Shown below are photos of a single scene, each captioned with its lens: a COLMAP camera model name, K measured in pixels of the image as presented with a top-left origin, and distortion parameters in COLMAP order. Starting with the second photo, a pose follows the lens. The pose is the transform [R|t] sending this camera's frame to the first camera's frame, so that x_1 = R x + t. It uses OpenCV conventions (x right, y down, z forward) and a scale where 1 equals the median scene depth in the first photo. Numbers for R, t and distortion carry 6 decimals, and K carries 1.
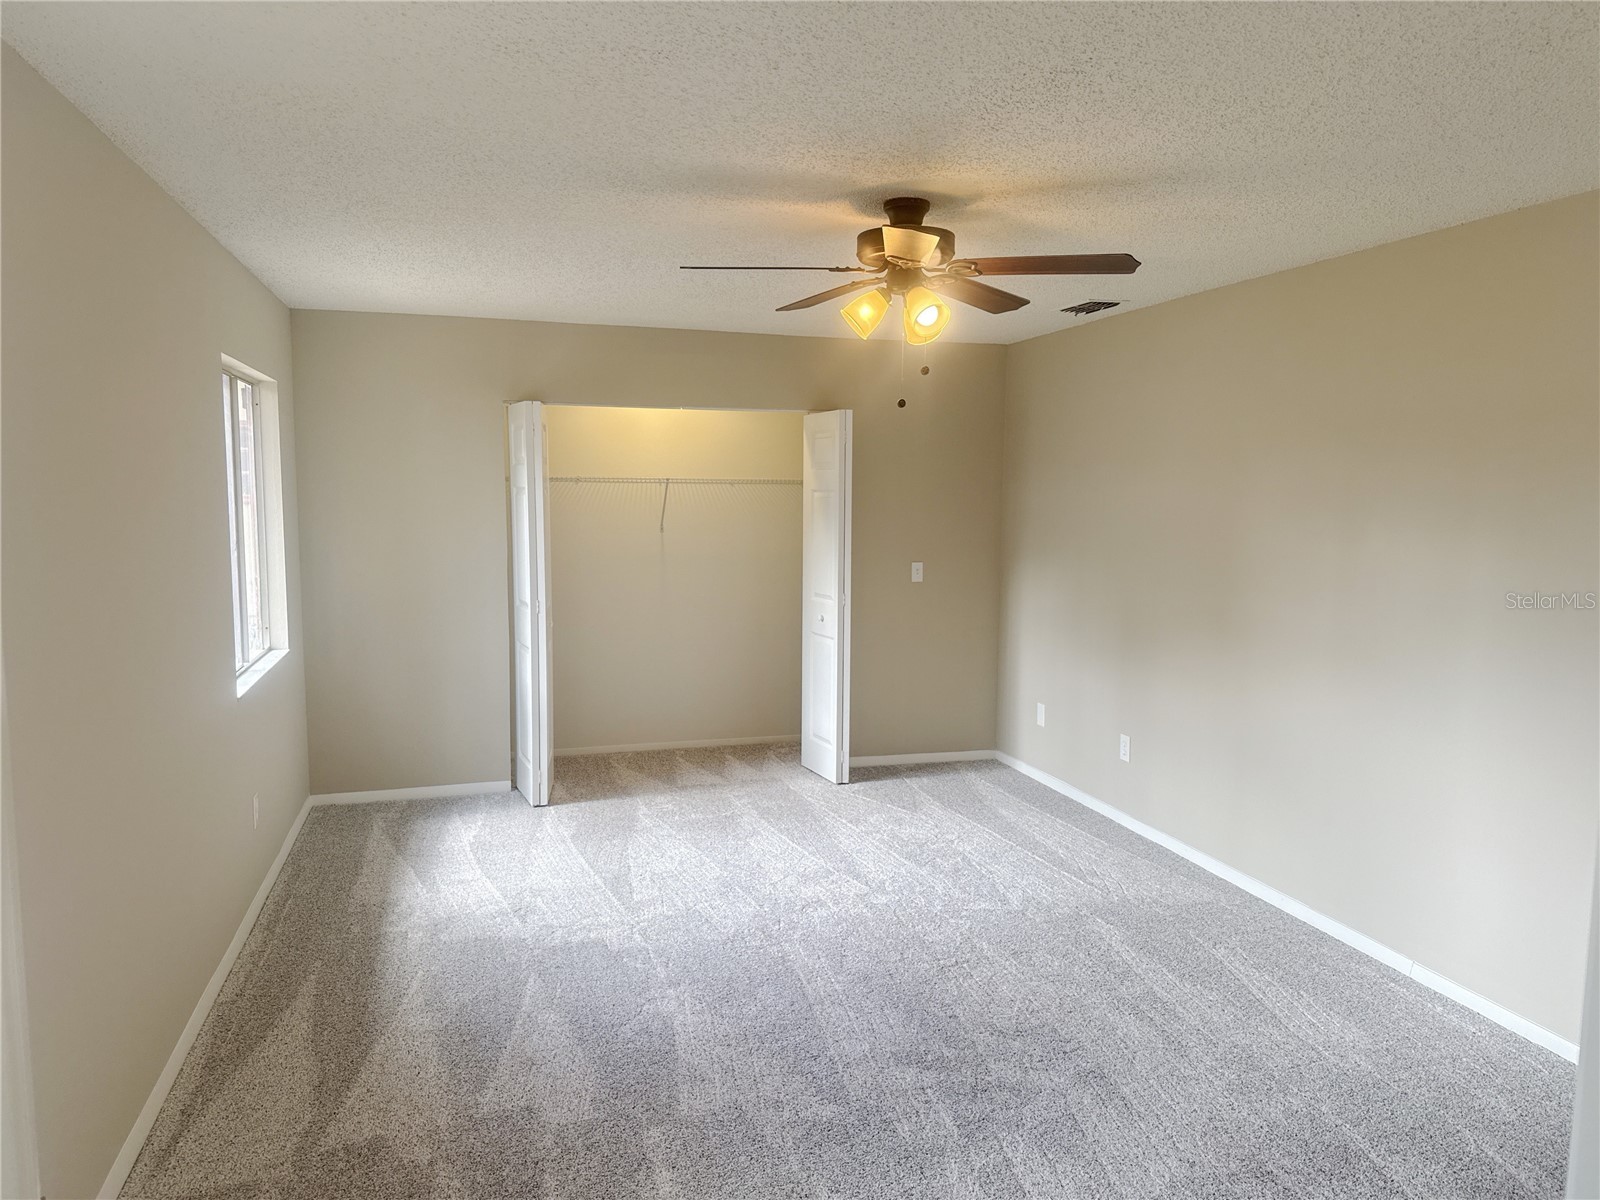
lens RADIAL K [[1116.4, 0, 788.6], [0, 1116.4, 596.1], [0, 0, 1]] dist [-0.003291, -0.004751]
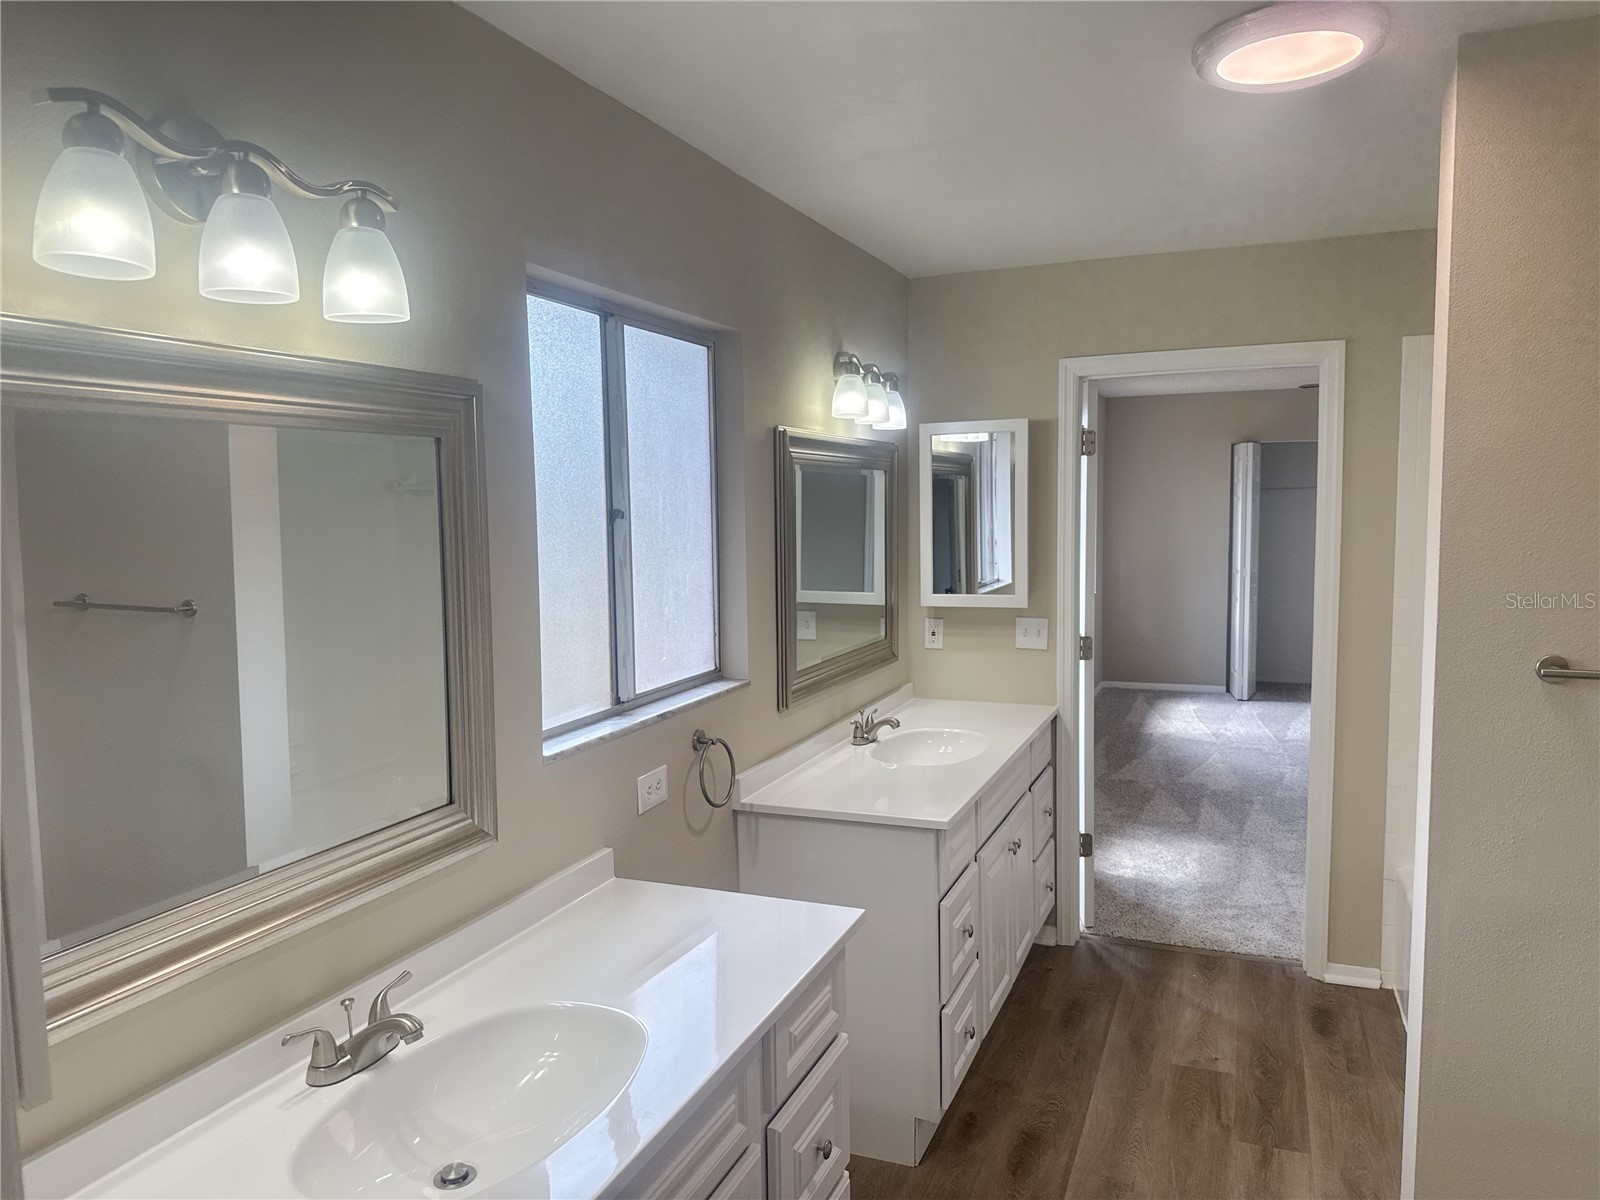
lens RADIAL K [[1116.4, 0, 791.0], [0, 1116.4, 595.7], [0, 0, 1]] dist [-0.003291, -0.004751]
pose [[0.783927, 0.040851, -0.619507, 0.248312], [-0.051880, 0.998653, 0.000203, 0.073476], [0.618681, 0.031981, 0.784991, -0.636582]]
